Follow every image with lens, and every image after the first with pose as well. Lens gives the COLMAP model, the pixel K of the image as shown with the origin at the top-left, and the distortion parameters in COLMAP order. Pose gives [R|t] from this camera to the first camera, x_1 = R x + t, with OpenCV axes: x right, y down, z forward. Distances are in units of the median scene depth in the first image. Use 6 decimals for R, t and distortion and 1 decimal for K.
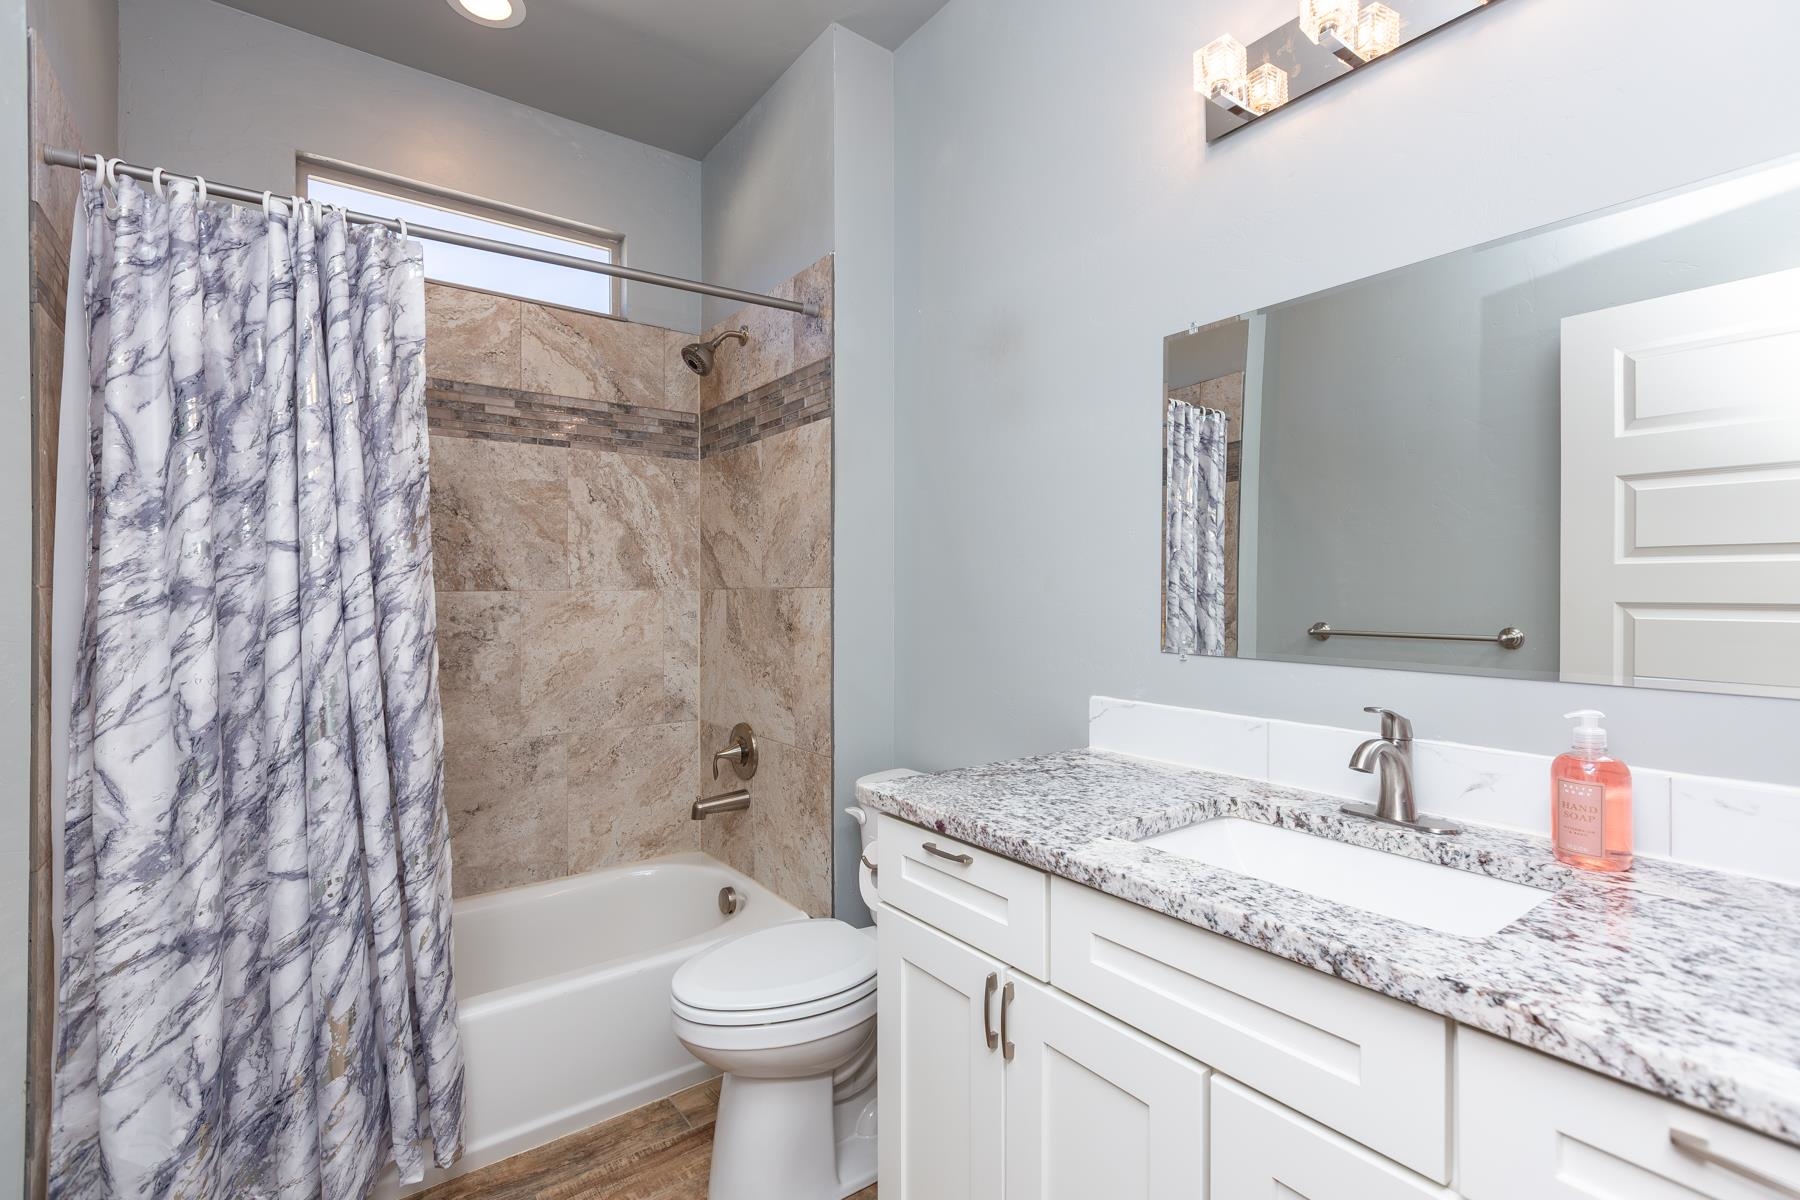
lens RADIAL K [[812.7, 0, 869.5], [0, 812.7, 595.4], [0, 0, 1]] dist [0.000549, 0.001071]
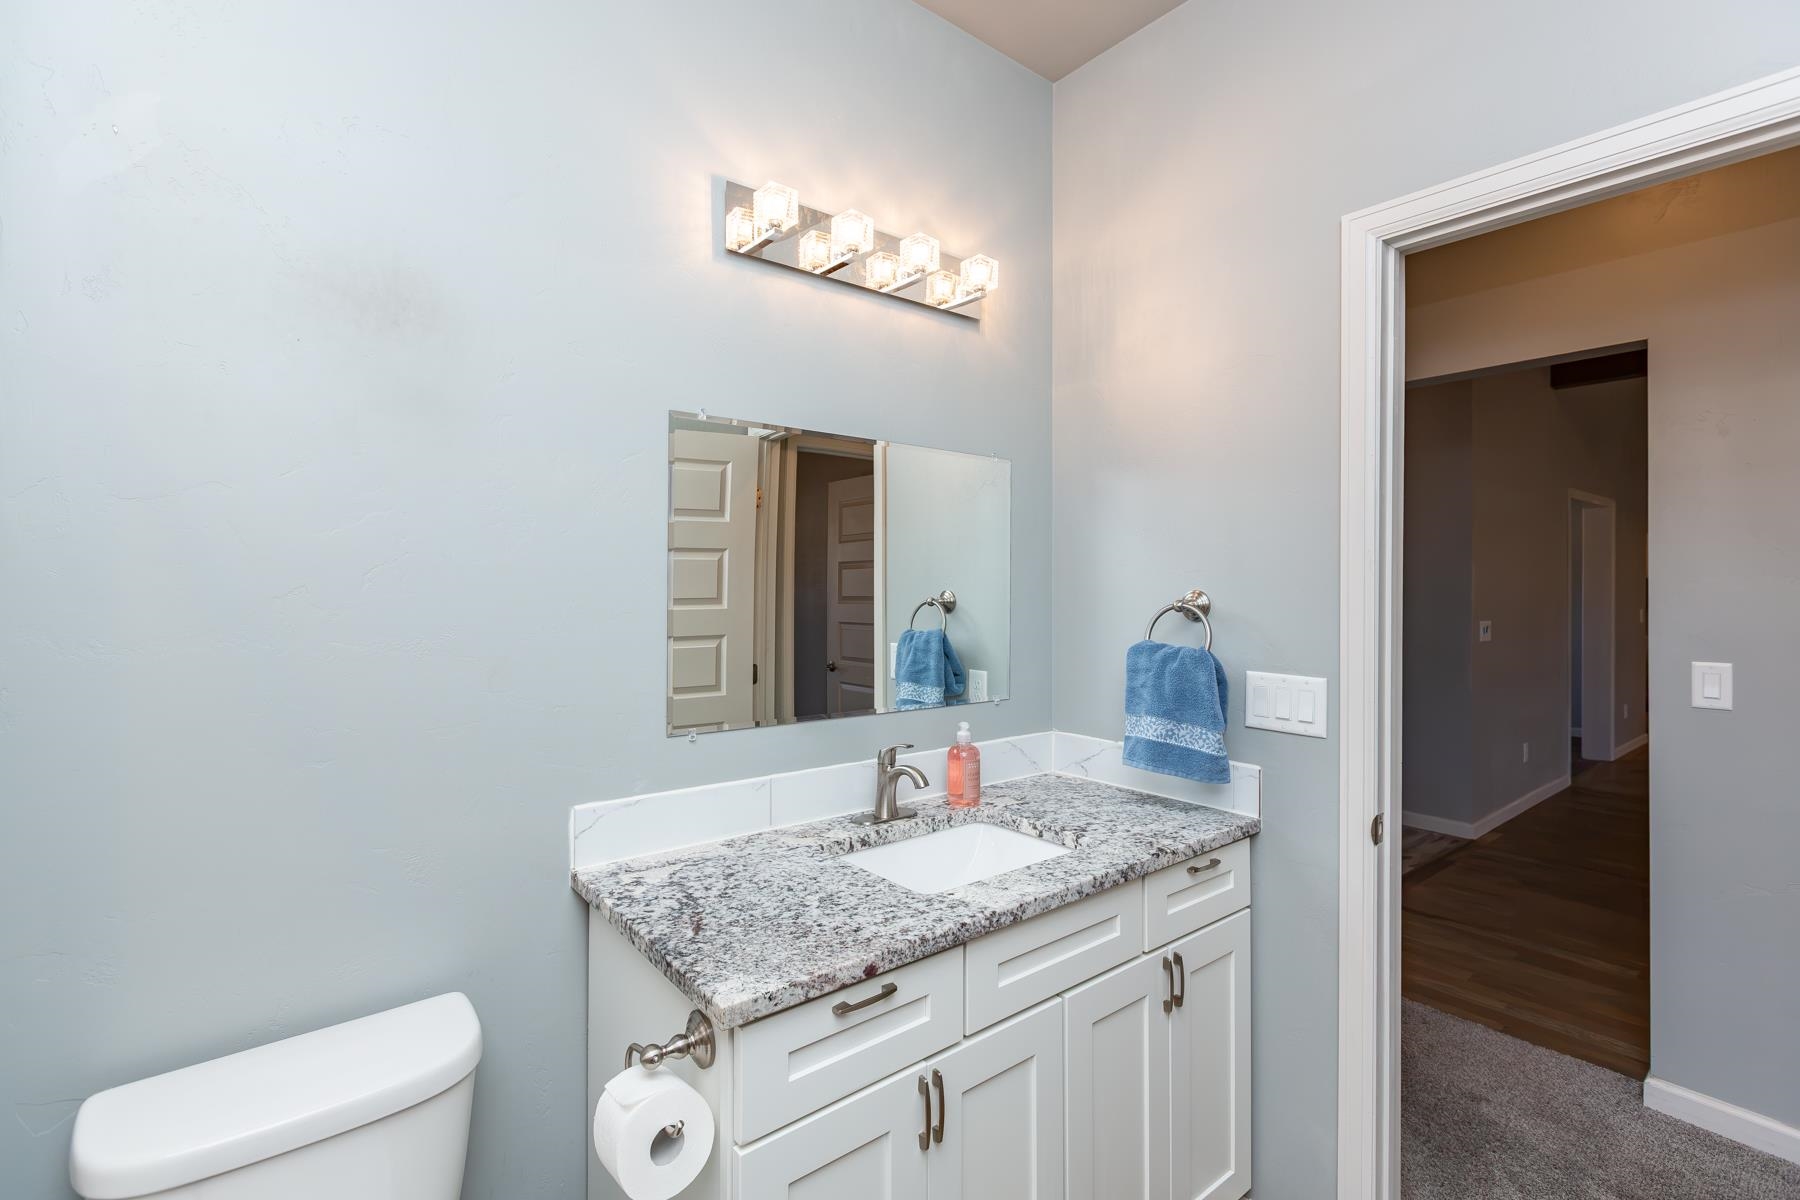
lens RADIAL K [[812.7, 0, 869.5], [0, 812.7, 595.4], [0, 0, 1]] dist [0.000549, 0.001071]
pose [[-0.046268, -0.003249, 0.998924, -0.889714], [0.003554, 0.999988, 0.003417, -0.148259], [-0.998923, 0.003708, -0.046256, 1.141379]]
